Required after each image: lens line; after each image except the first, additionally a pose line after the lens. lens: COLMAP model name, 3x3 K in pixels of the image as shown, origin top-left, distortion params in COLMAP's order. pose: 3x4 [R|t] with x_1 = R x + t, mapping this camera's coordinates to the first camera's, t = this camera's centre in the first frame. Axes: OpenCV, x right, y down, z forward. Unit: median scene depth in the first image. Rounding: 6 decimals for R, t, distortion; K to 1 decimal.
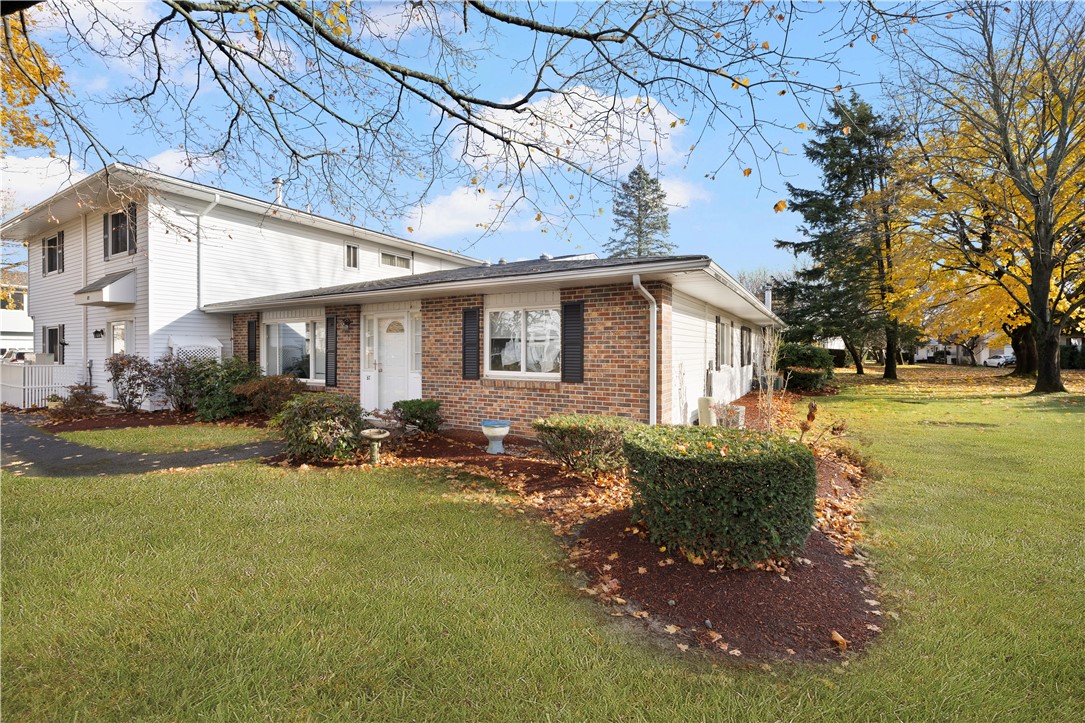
lens RADIAL K [[470.0, 0, 542.5], [0, 470.0, 361.5], [0, 0, 1]] dist [0.002007, 0.000119]
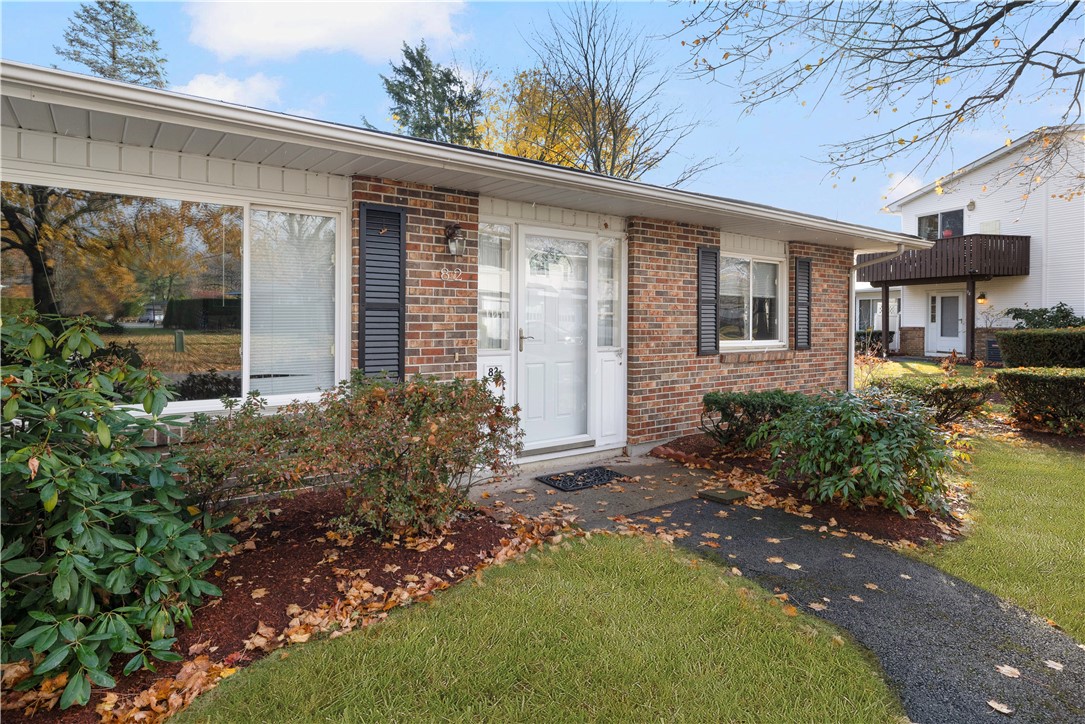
lens RADIAL K [[600.8, 0, 542.1], [0, 600.8, 342.9], [0, 0, 1]] dist [0.000304, -0.000854]
pose [[0.386158, -0.034072, 0.921803, -1.092901], [0.013615, 0.999419, 0.031238, -0.009525], [-0.922332, 0.000487, 0.386397, 0.954701]]
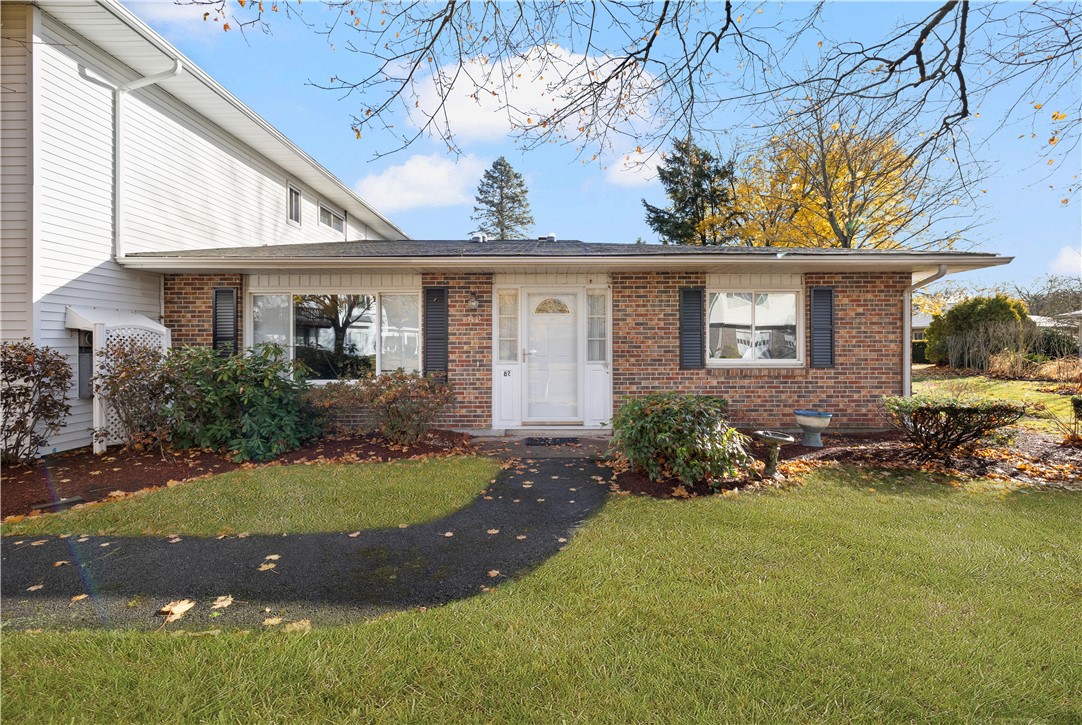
lens RADIAL K [[464.6, 0, 541.0], [0, 464.6, 362.5], [0, 0, 1]] dist [-0.006509, -0.000462]
pose [[0.856395, -0.020839, 0.515901, -0.896138], [0.014407, 0.999761, 0.016467, 0.008000], [-0.516121, -0.006670, 0.856490, 0.438669]]
